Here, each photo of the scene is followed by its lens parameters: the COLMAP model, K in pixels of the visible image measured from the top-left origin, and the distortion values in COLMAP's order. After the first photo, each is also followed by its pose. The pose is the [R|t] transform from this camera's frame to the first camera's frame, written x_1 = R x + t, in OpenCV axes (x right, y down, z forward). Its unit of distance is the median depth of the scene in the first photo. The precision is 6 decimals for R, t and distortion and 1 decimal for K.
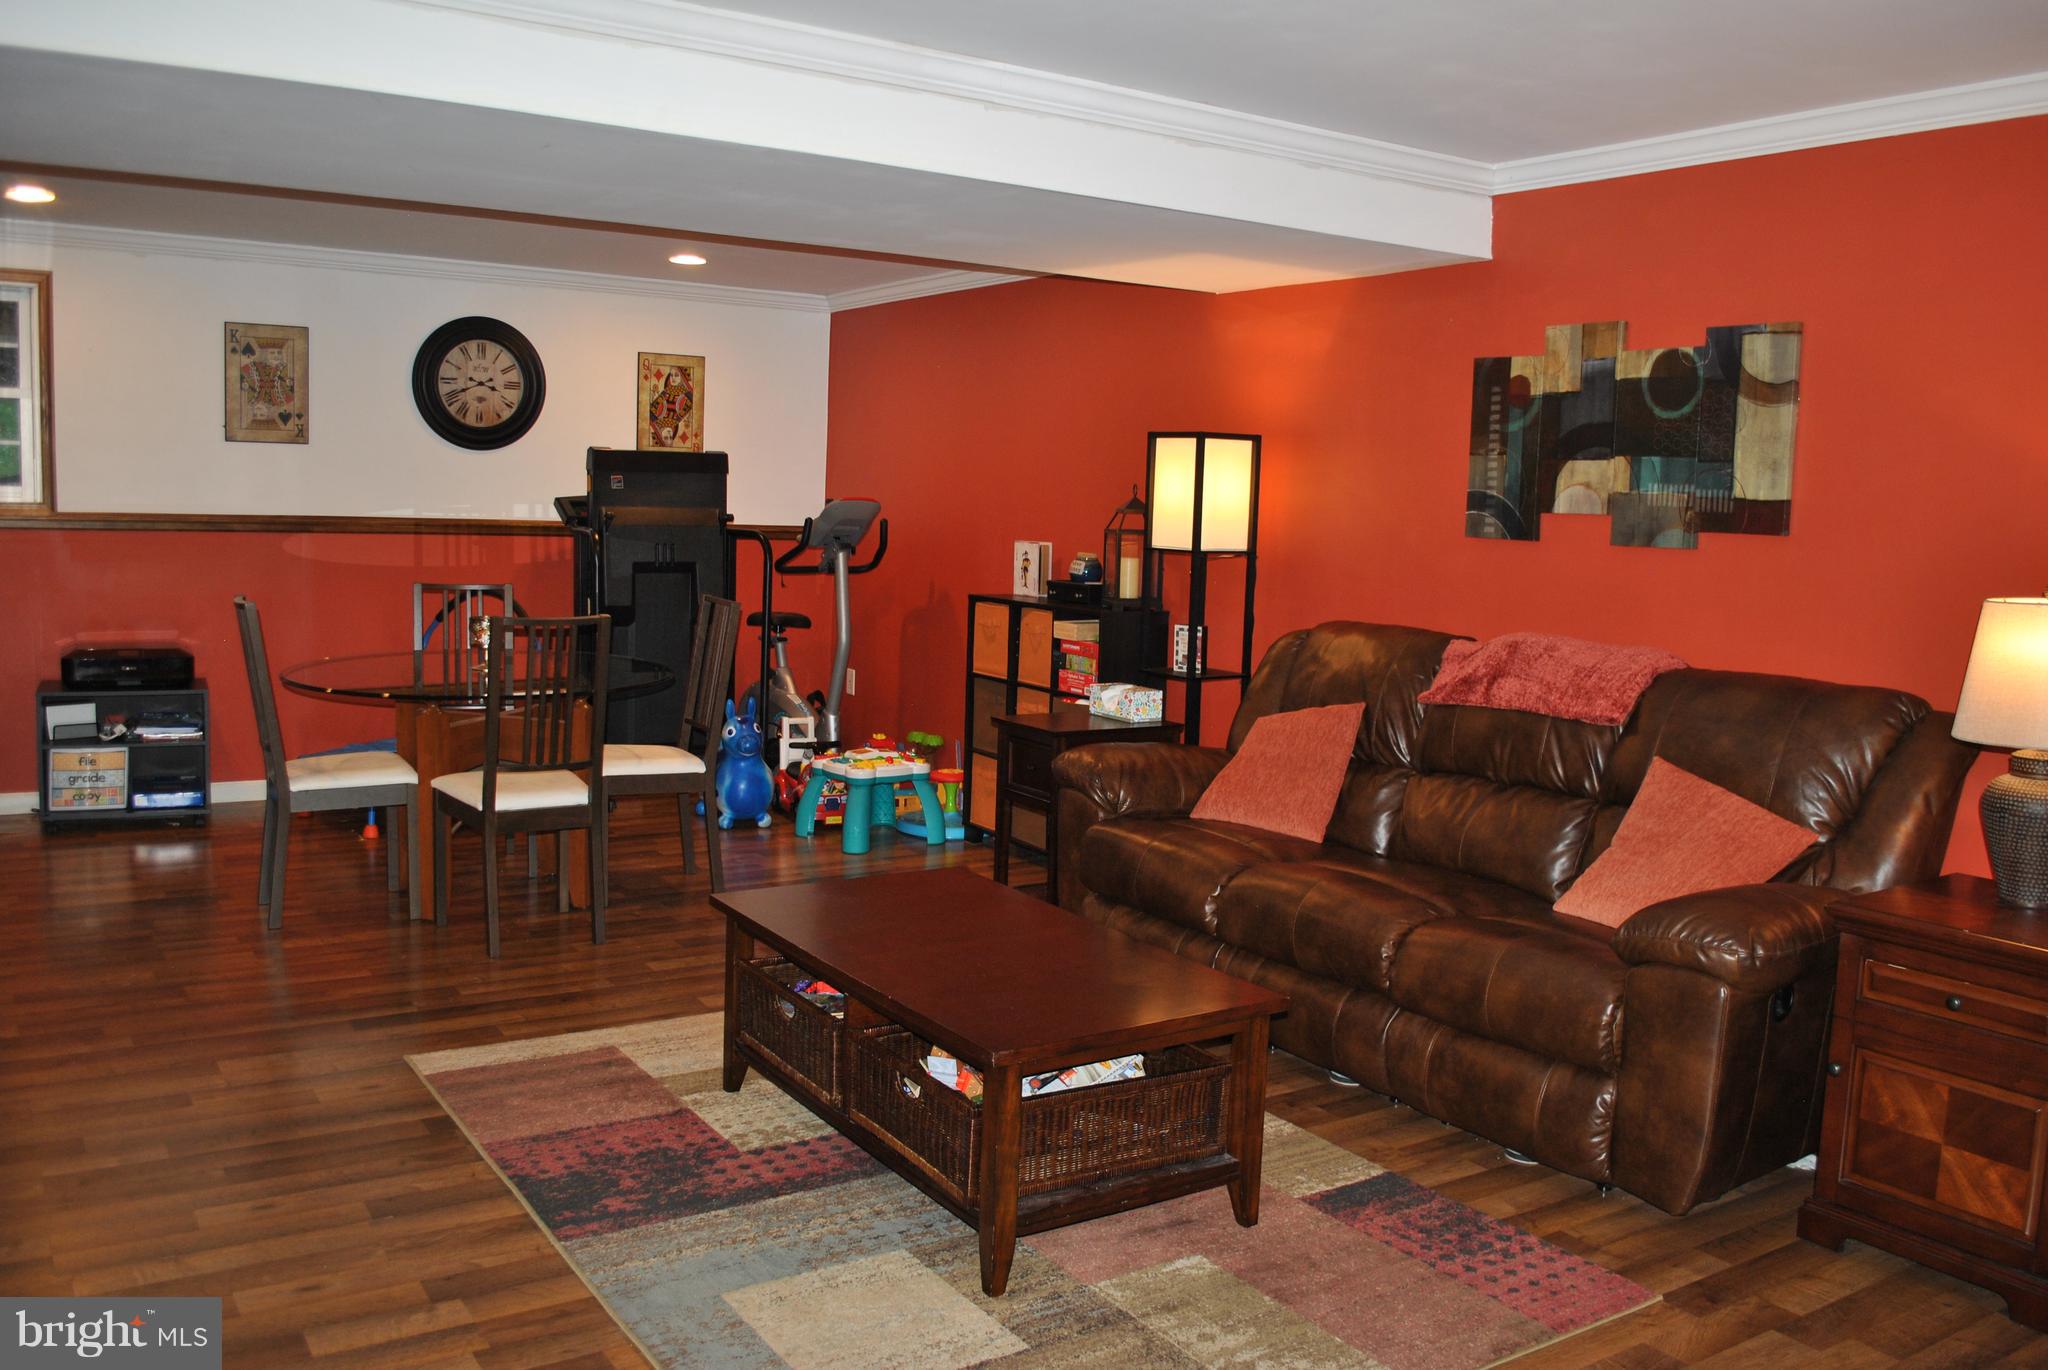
lens RADIAL K [[1613.1, 0, 1044.8], [0, 1613.1, 685.8], [0, 0, 1]] dist [-0.078179, 0.010501]
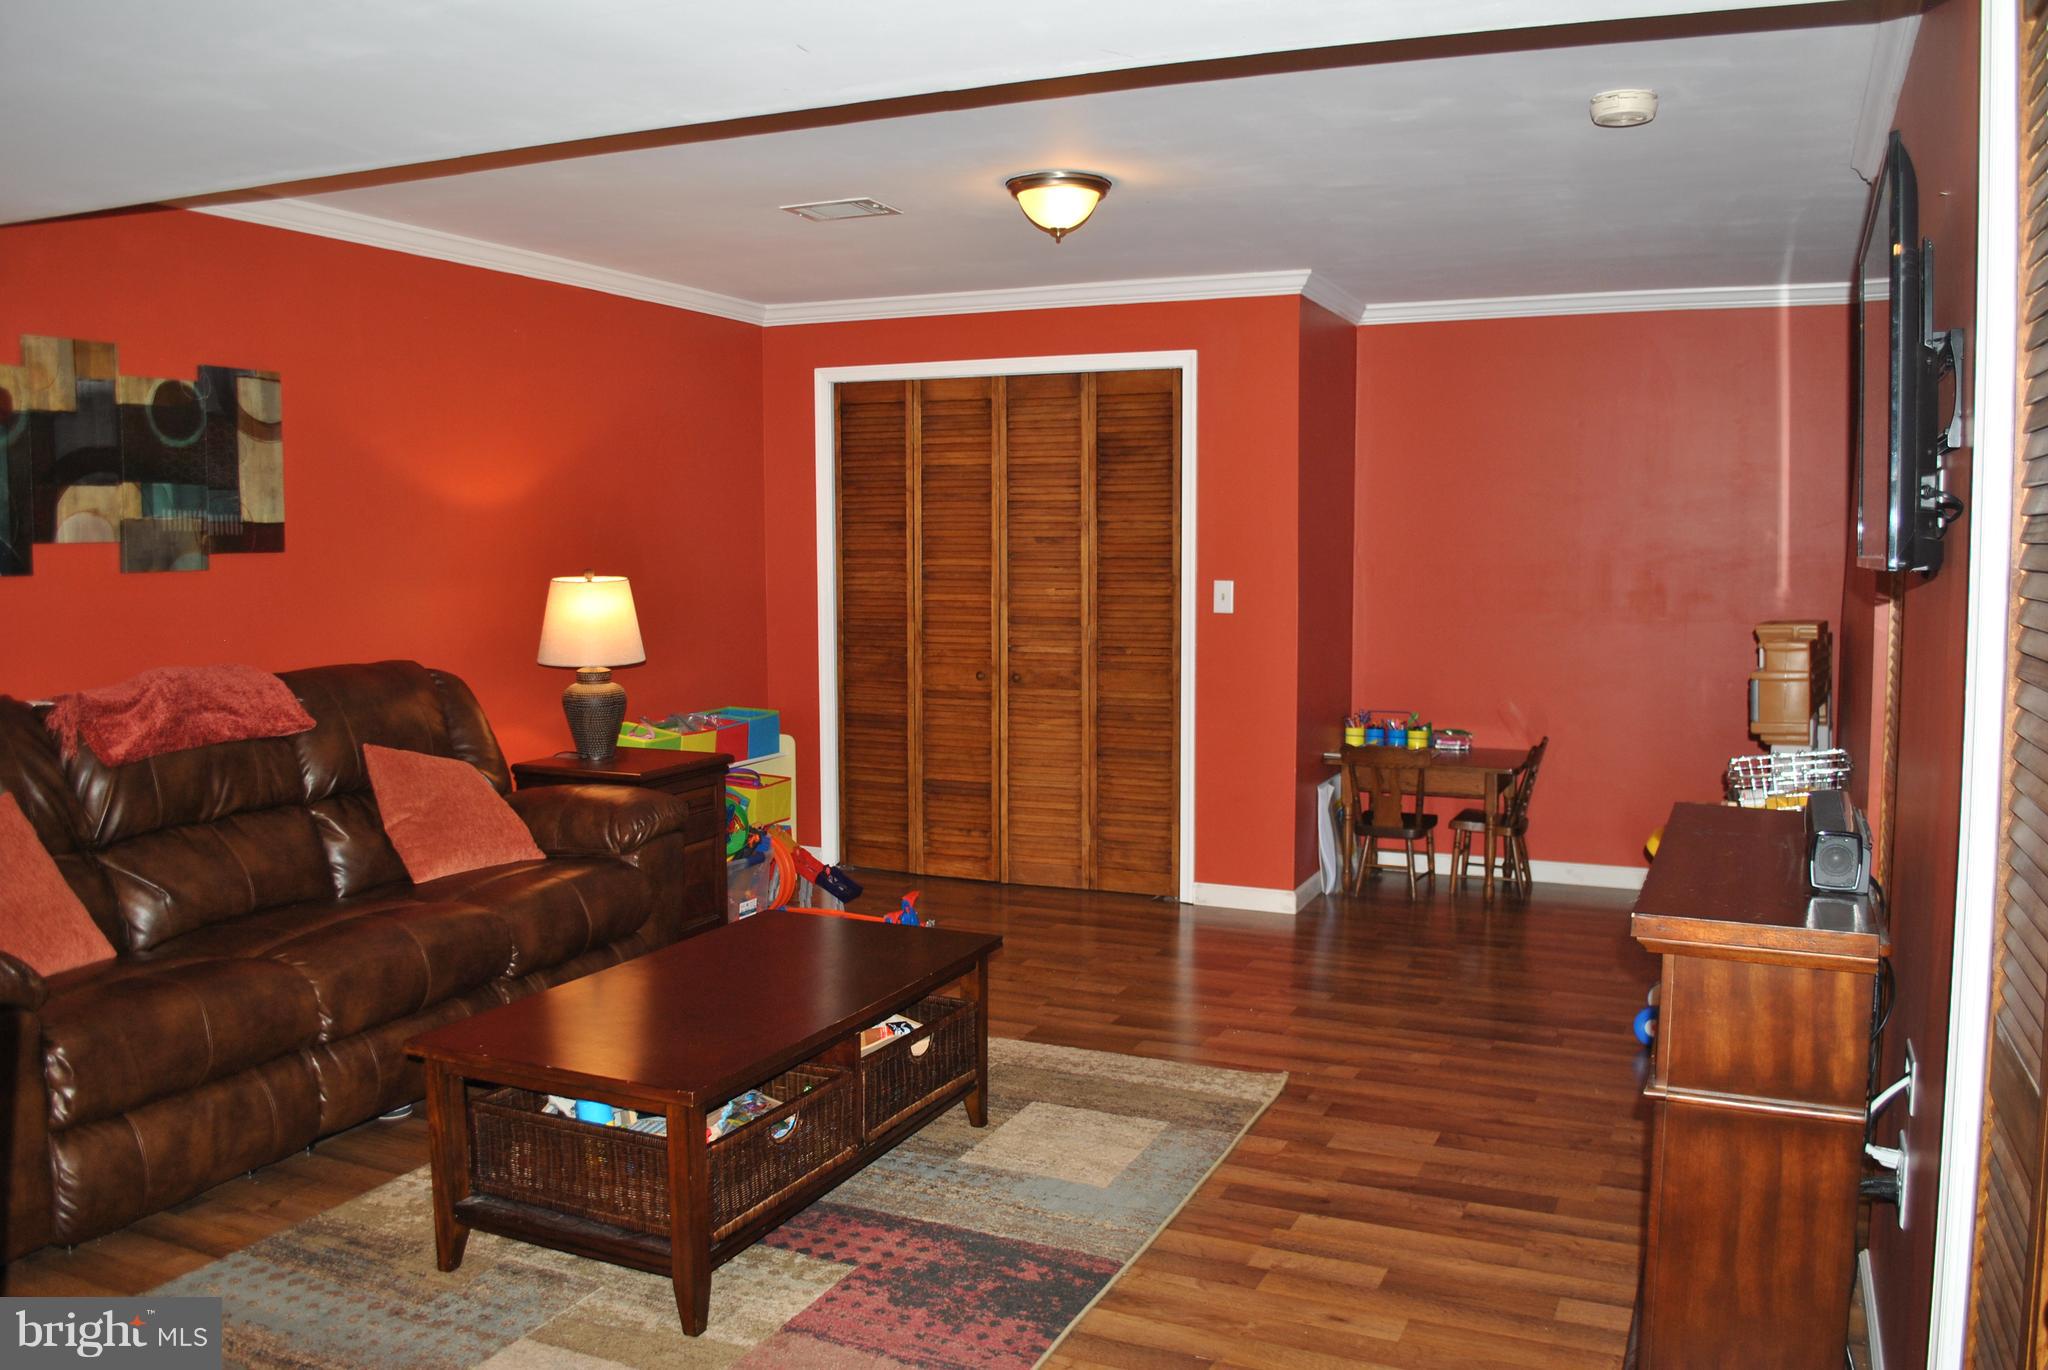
lens RADIAL K [[1613.1, 0, 1026.4], [0, 1613.1, 680.9], [0, 0, 1]] dist [-0.078179, 0.010501]
pose [[-0.506164, -0.109715, 0.855430, -0.775106], [0.084883, 0.980722, 0.176011, -0.149394], [-0.858250, 0.161702, -0.487093, 1.031050]]
